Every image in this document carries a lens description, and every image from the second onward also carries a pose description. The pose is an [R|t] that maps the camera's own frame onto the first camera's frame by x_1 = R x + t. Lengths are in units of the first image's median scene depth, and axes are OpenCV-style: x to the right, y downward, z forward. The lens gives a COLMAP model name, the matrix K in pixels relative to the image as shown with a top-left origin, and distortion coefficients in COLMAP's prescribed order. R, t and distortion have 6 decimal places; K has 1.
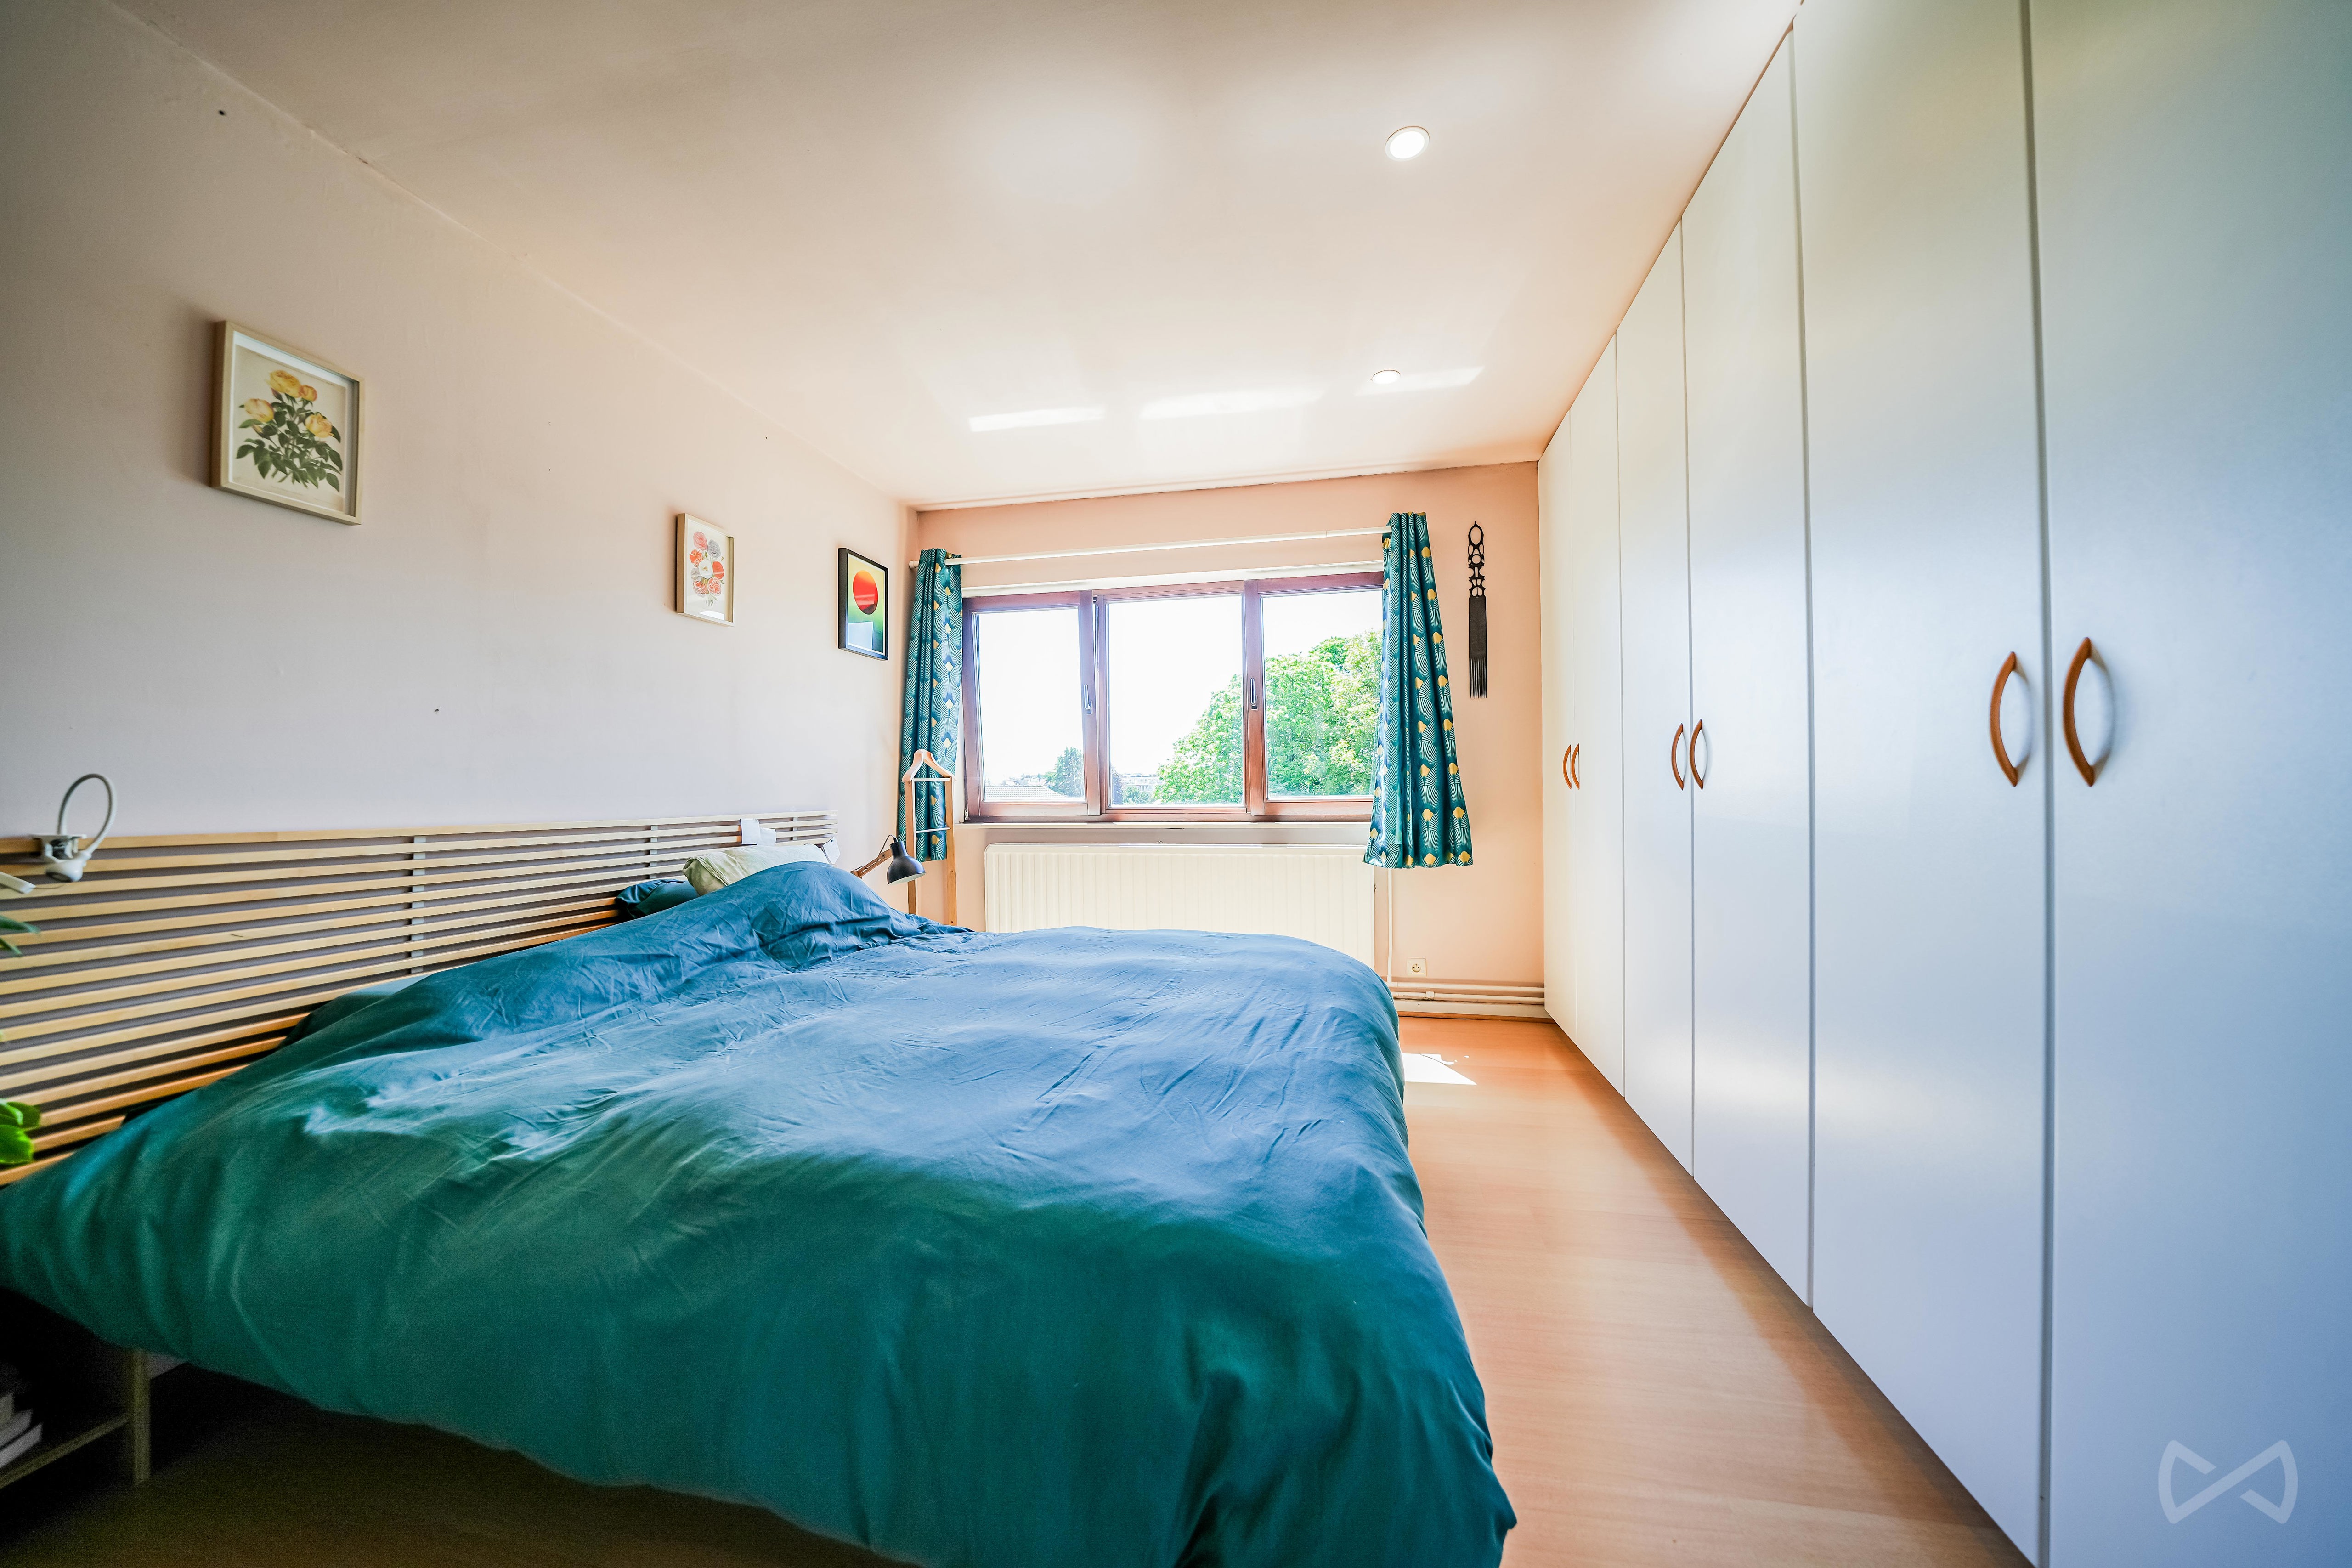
lens RADIAL K [[799.4, 0, 1168.9], [0, 799.4, 781.0], [0, 0, 1]] dist [-0.016100, -0.000169]
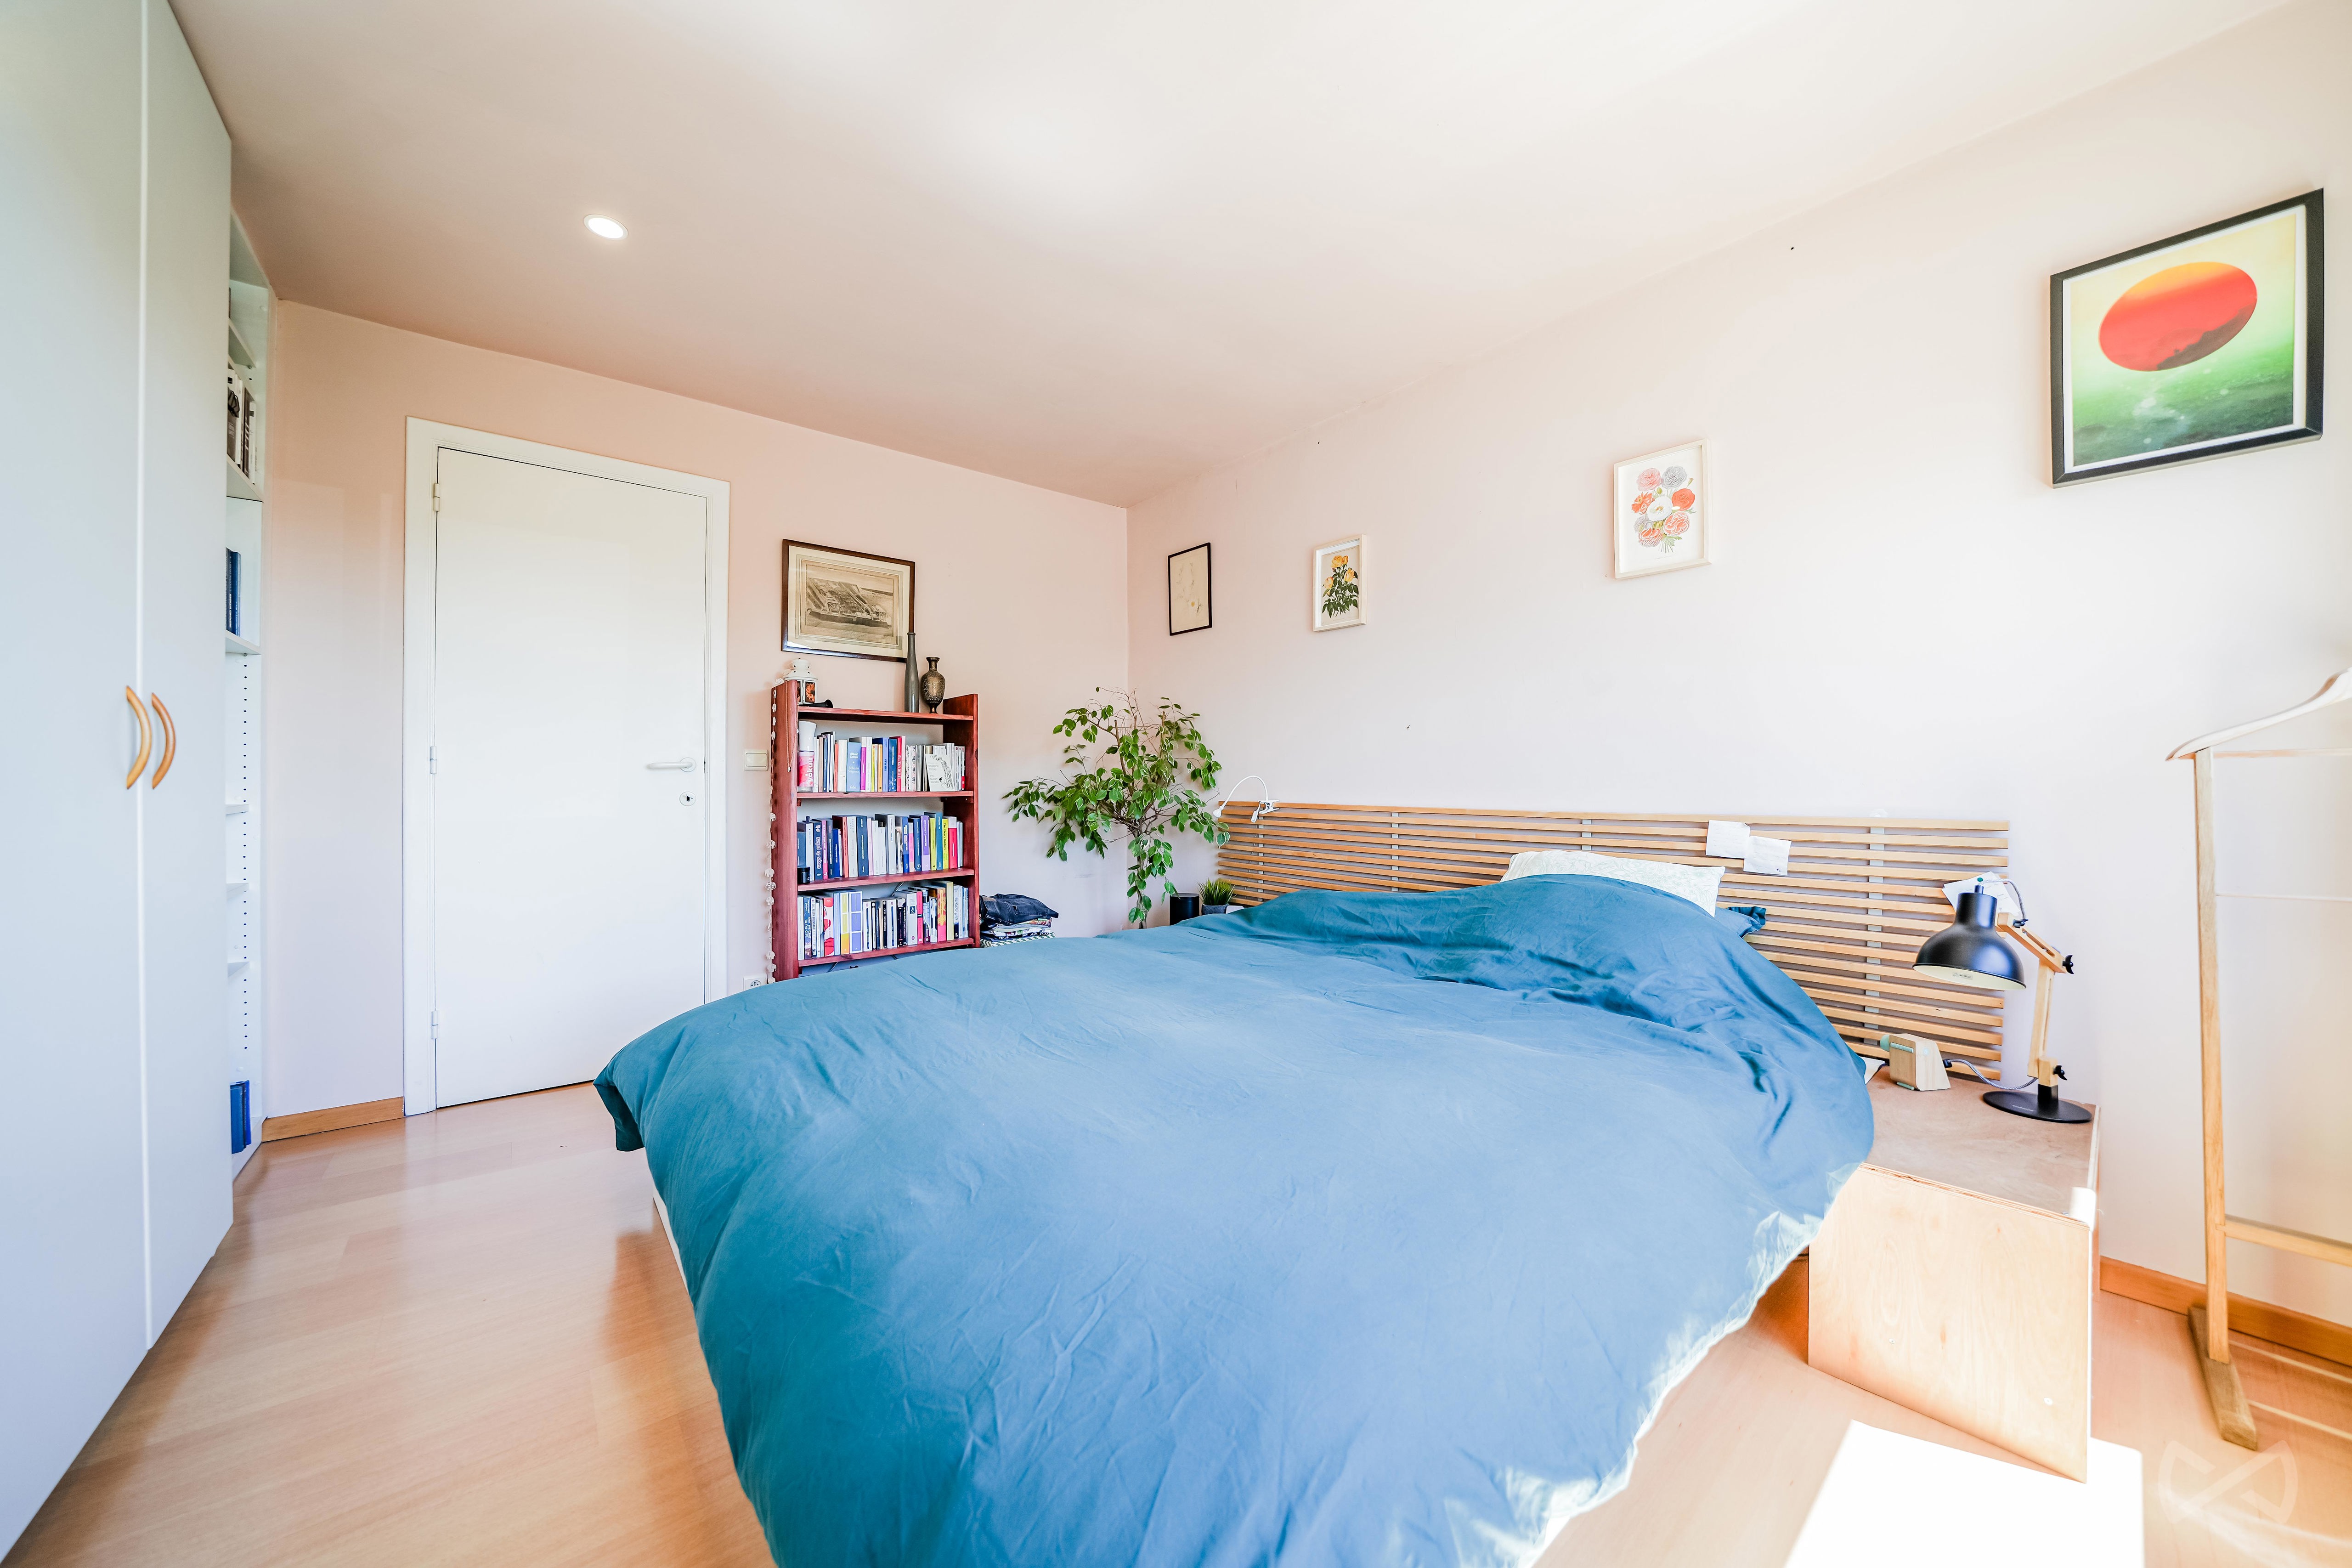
lens RADIAL K [[799.4, 0, 1177.0], [0, 799.4, 777.5], [0, 0, 1]] dist [-0.016100, -0.000169]
pose [[-0.602113, 0.005550, -0.798392, 0.360975], [0.017298, 0.999832, -0.006096, 0.003925], [0.798223, -0.017481, -0.602108, 1.084131]]
